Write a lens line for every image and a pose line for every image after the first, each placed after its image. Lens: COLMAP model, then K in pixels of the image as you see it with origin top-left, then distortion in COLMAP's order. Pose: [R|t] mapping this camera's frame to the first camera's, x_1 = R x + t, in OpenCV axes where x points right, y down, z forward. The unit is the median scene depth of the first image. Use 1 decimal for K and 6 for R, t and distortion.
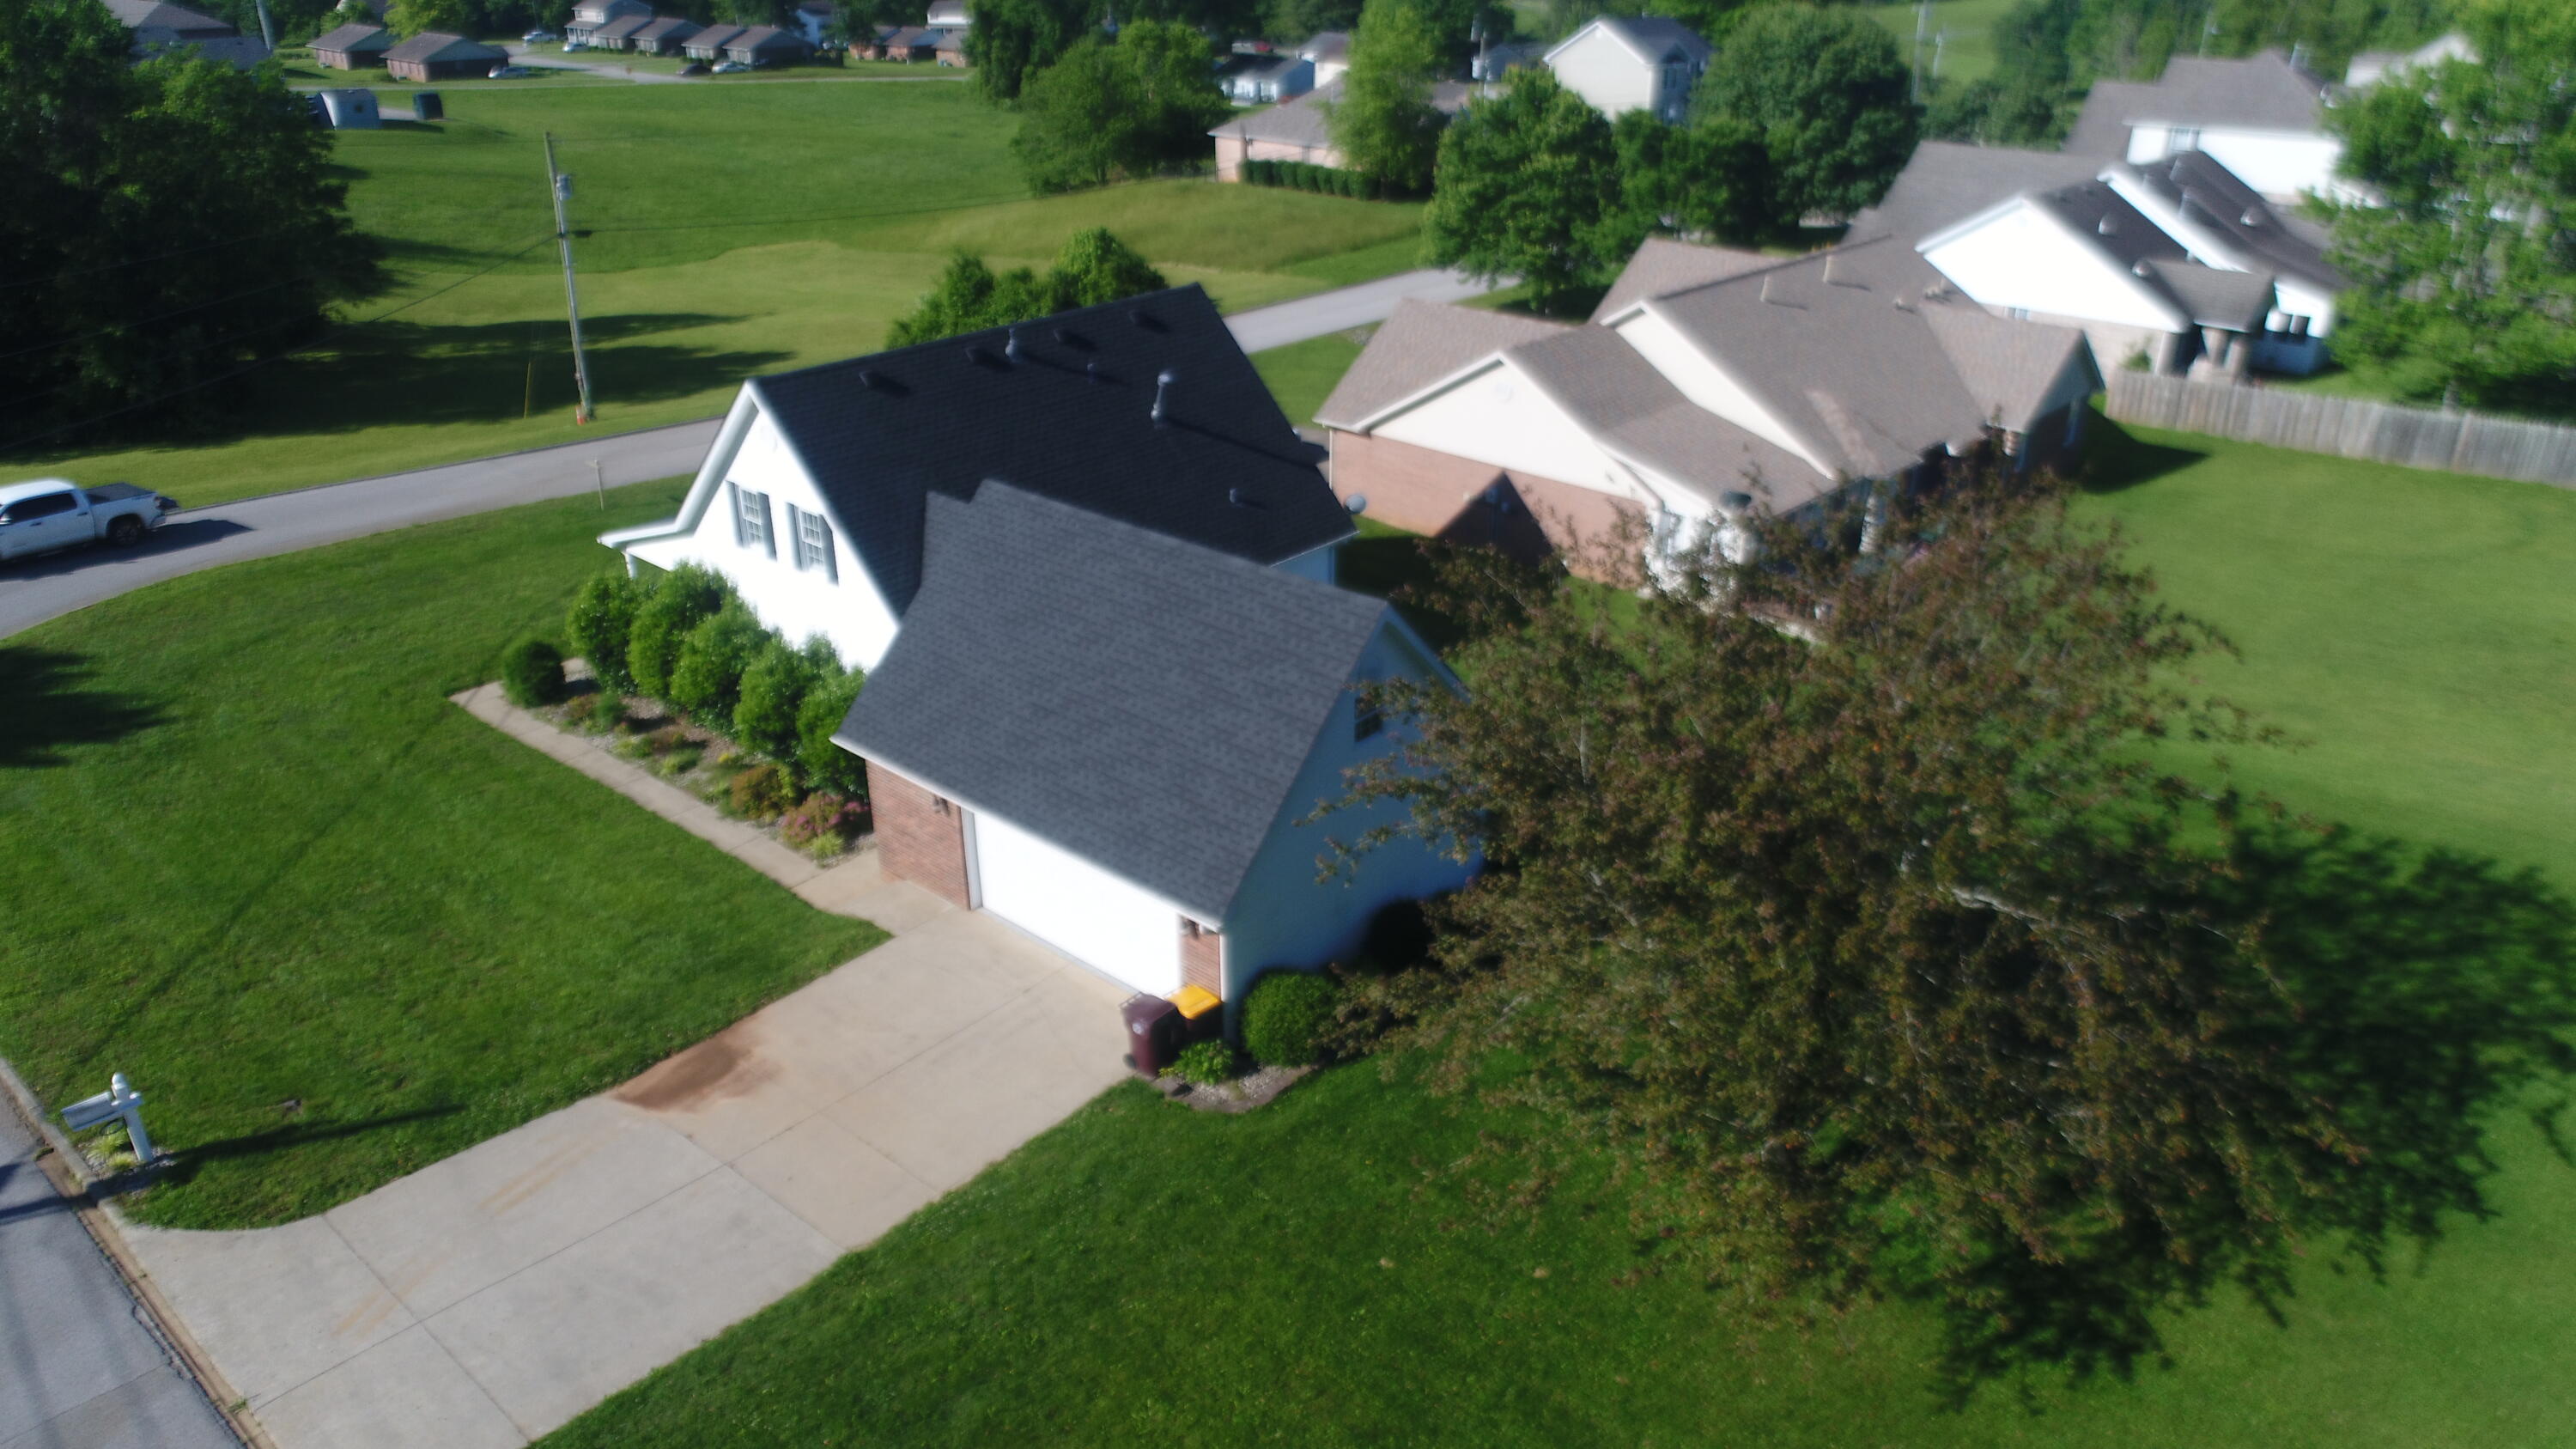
lens RADIAL K [[1703.2, 0, 1284.3], [0, 1703.2, 720.6], [0, 0, 1]] dist [-0.002883, 0.000615]
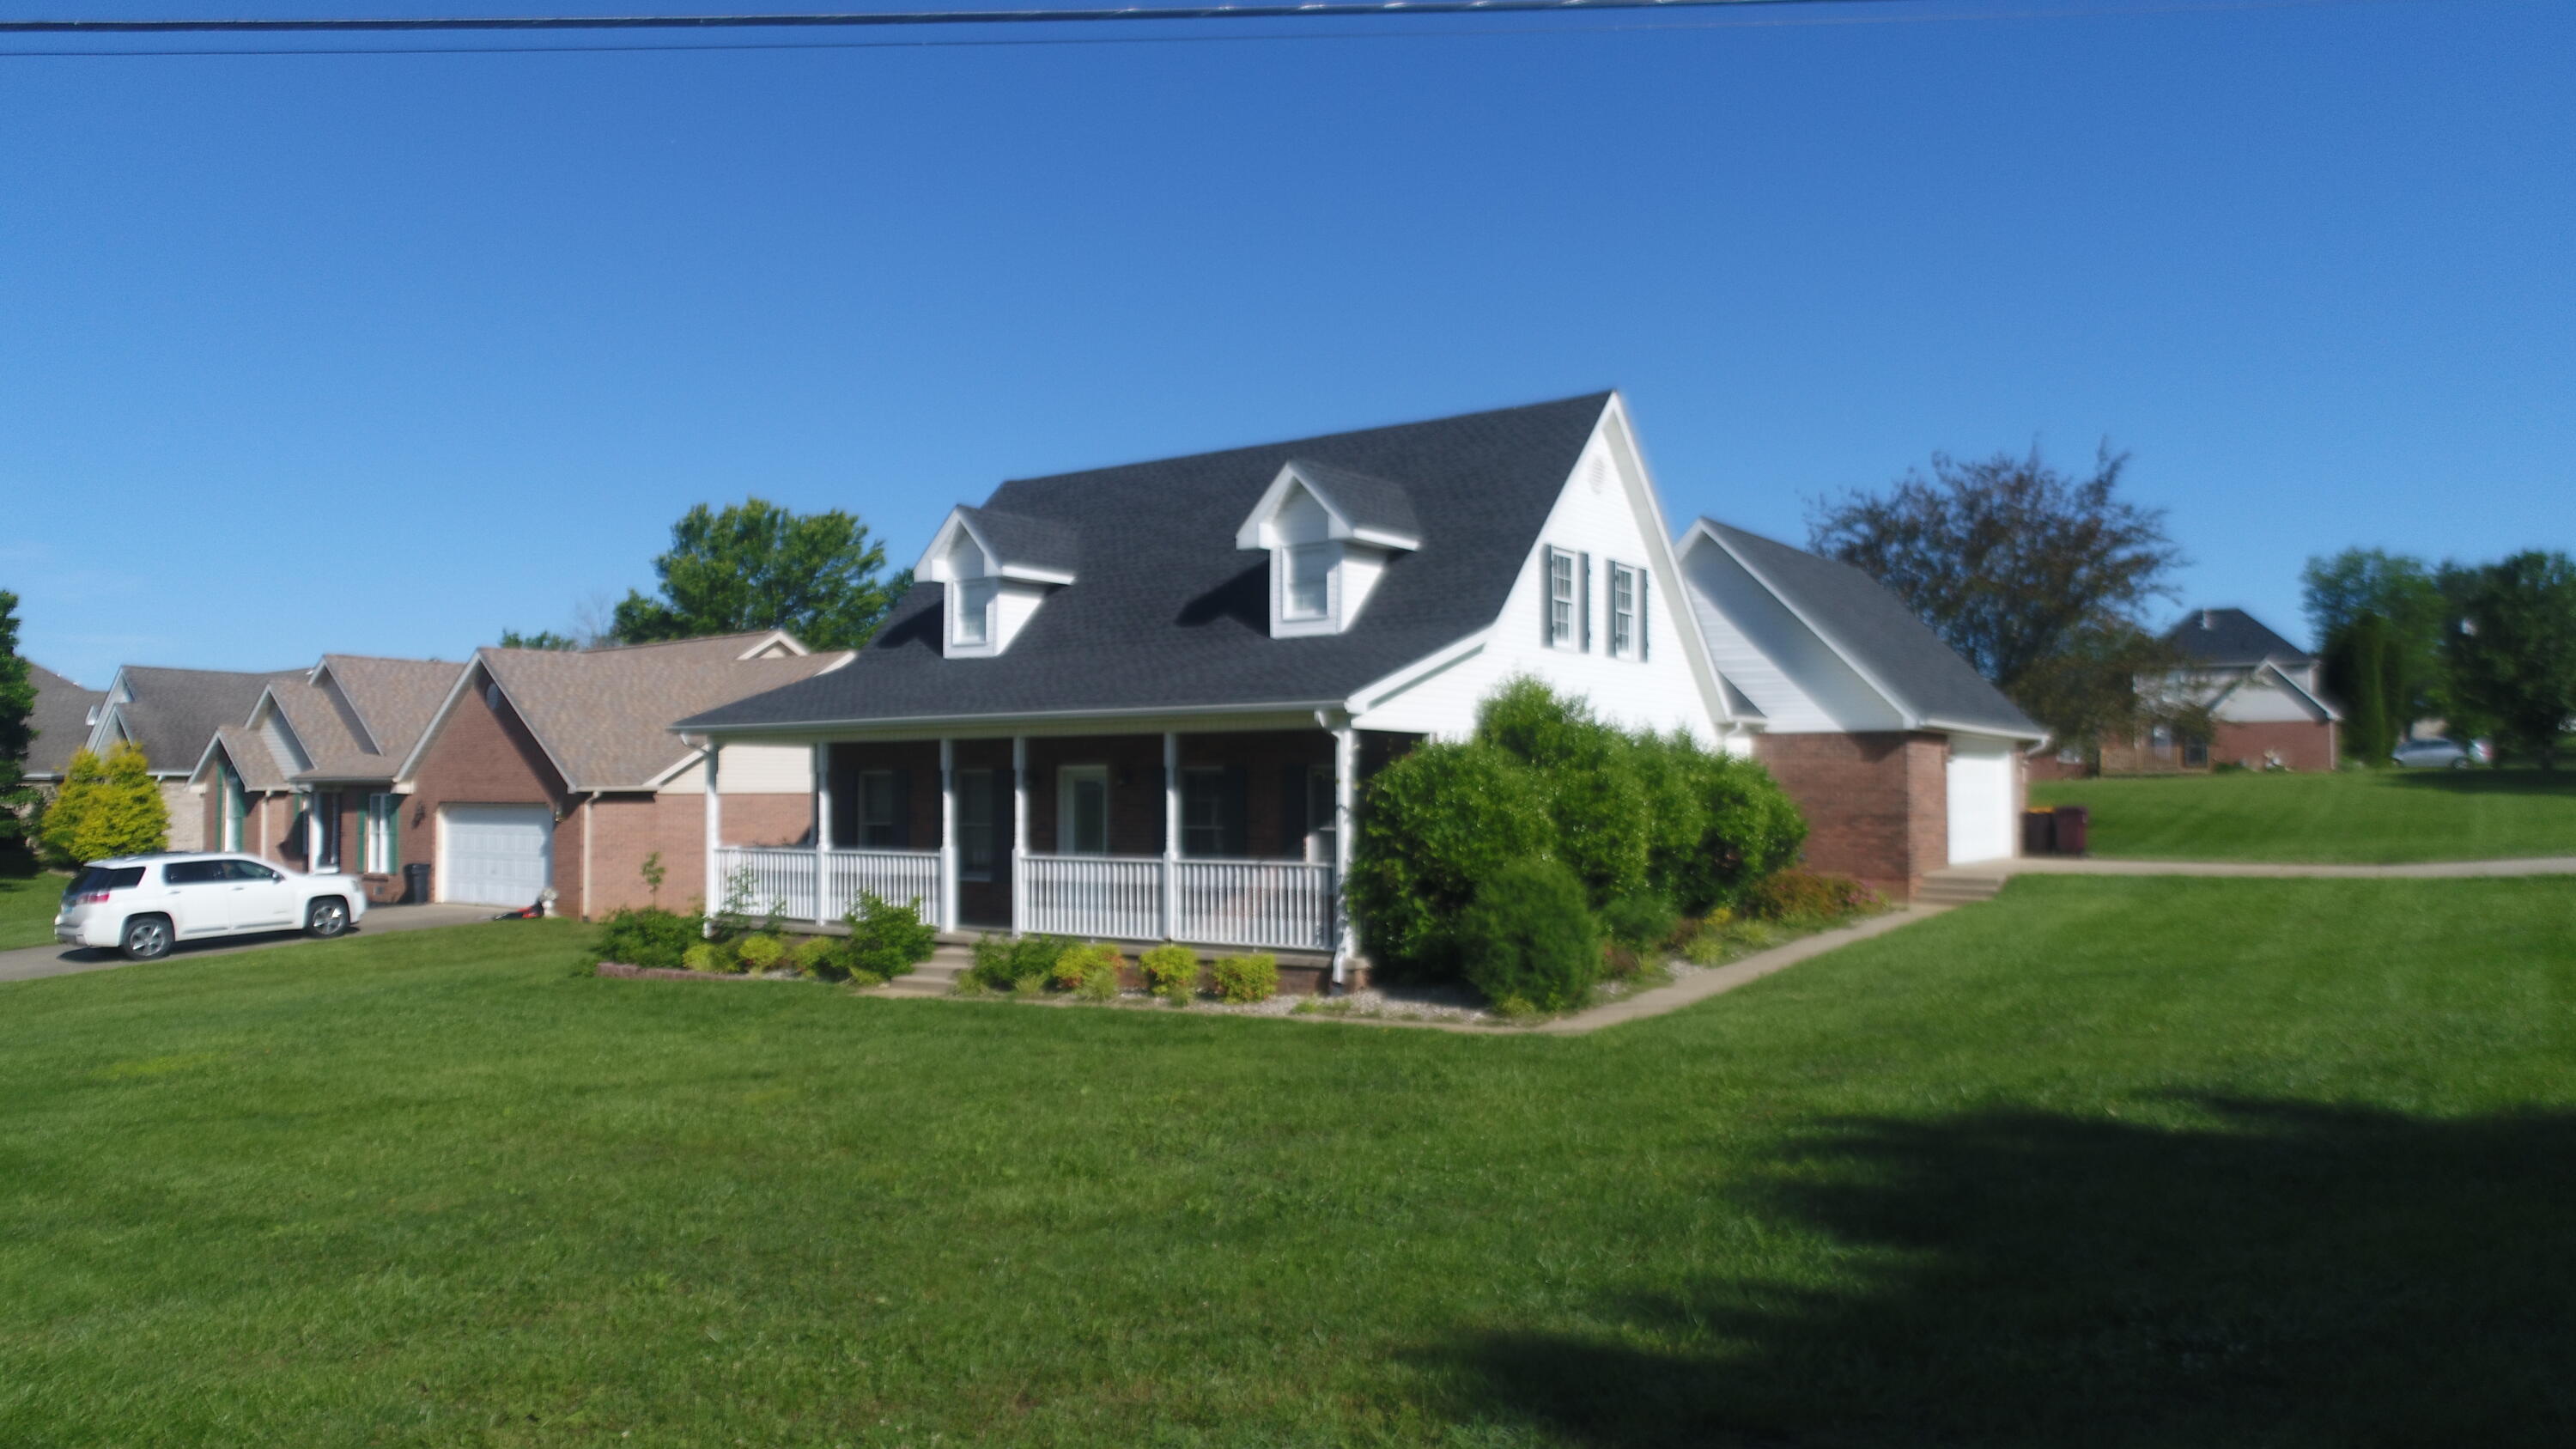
lens RADIAL K [[1703.2, 0, 1271.5], [0, 1703.2, 726.4], [0, 0, 1]] dist [-0.002883, 0.000615]
pose [[-0.099592, 0.043663, 0.994070, -0.969156], [0.427979, 0.903783, 0.003180, -0.122735], [-0.898284, 0.425758, -0.108697, 1.187635]]
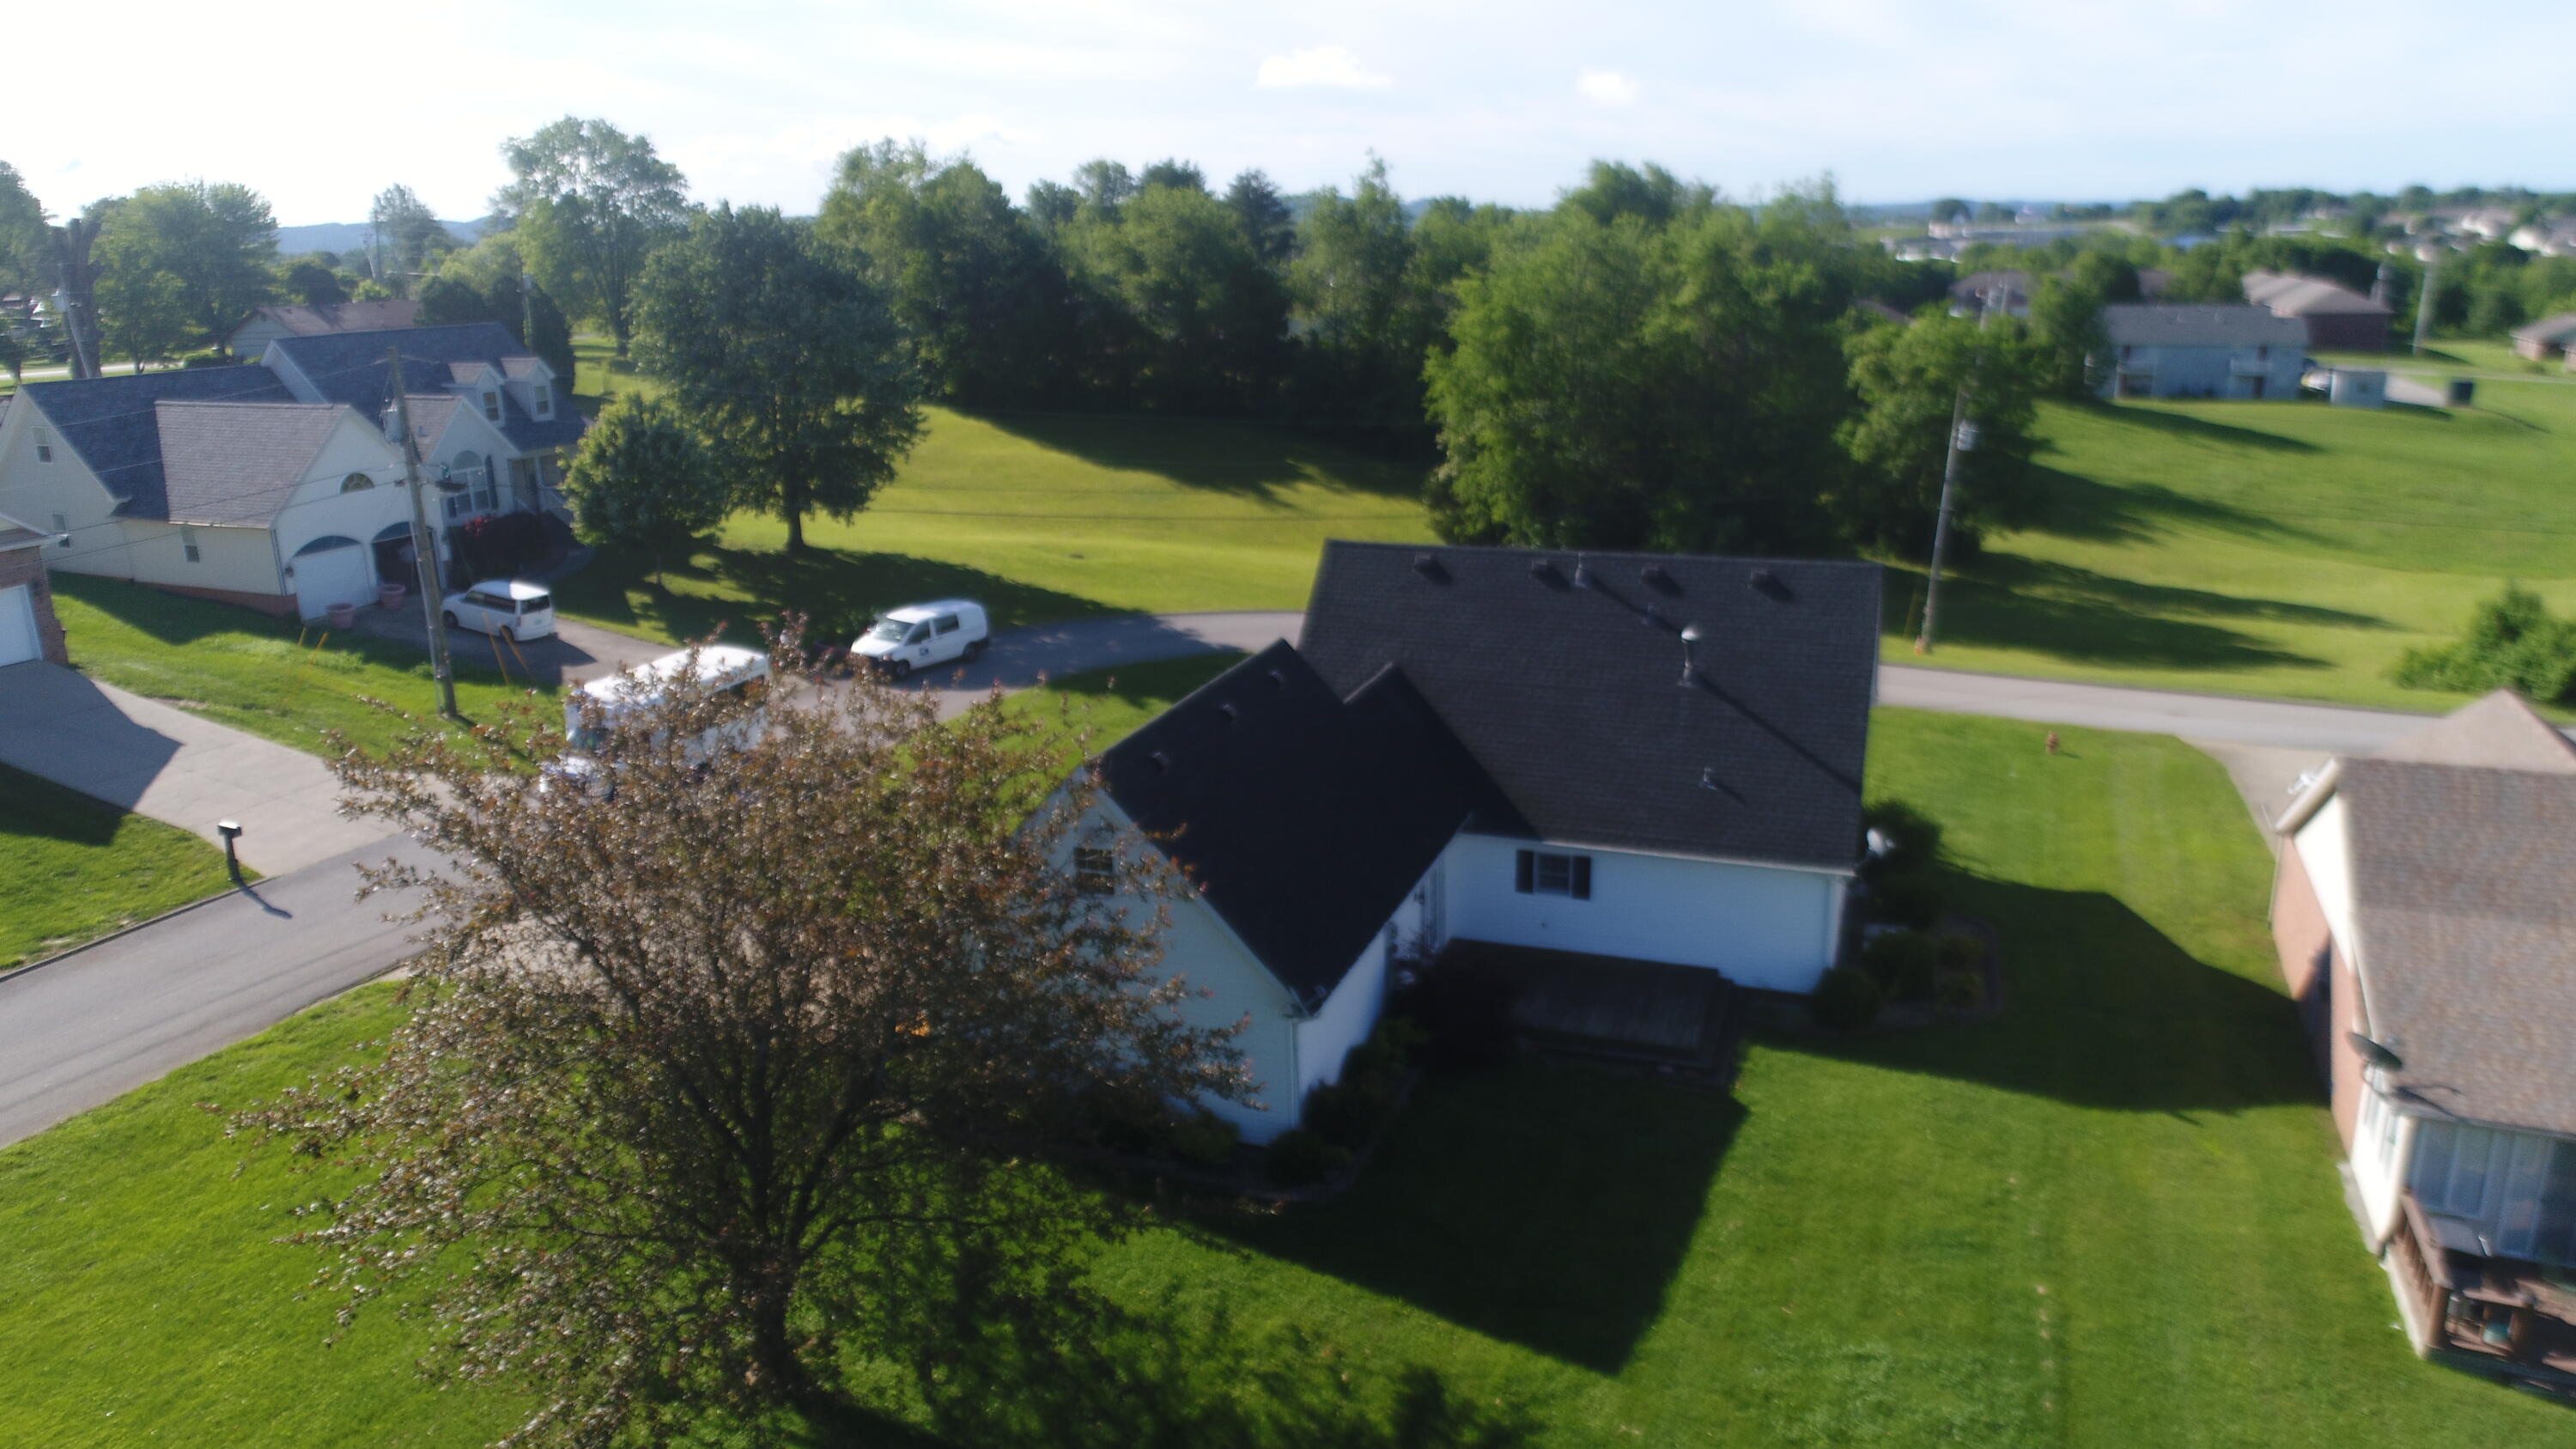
lens RADIAL K [[1703.2, 0, 1285.8], [0, 1703.2, 740.8], [0, 0, 1]] dist [-0.002883, 0.000615]
pose [[0.355161, 0.256946, -0.898799, 0.750613], [-0.381692, 0.917542, 0.111479, -0.178081], [0.853330, 0.303472, 0.423949, 0.462640]]
